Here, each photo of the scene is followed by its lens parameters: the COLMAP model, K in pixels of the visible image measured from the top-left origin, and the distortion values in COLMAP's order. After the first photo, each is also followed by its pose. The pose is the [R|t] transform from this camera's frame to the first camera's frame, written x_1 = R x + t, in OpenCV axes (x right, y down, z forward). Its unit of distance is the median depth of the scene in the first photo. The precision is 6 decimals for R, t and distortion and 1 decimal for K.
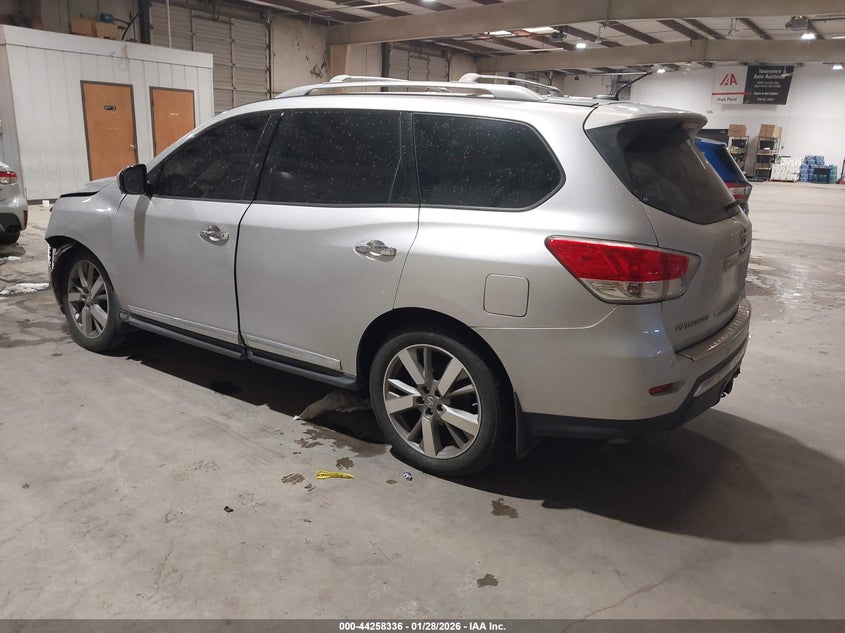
lens RADIAL K [[639.8, 0, 422.5], [0, 639.8, 316.5], [0, 0, 1]] dist [0.033671, -0.008119]
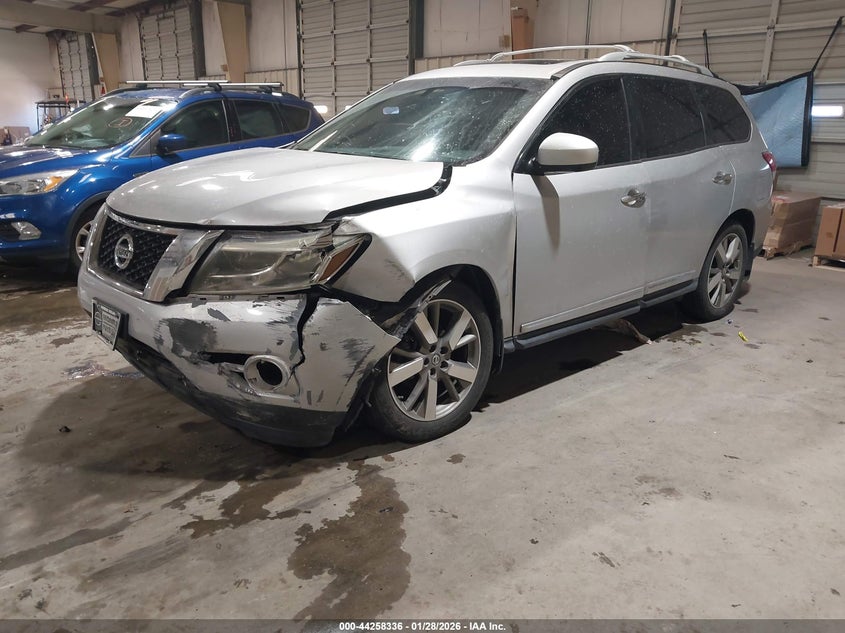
lens RADIAL K [[639.8, 0, 422.5], [0, 639.8, 316.5], [0, 0, 1]] dist [0.033671, -0.008119]
pose [[0.226613, -0.301746, 0.926064, -1.317318], [0.252941, 0.936410, 0.243221, -0.268095], [-0.940567, 0.179123, 0.288527, 1.001184]]
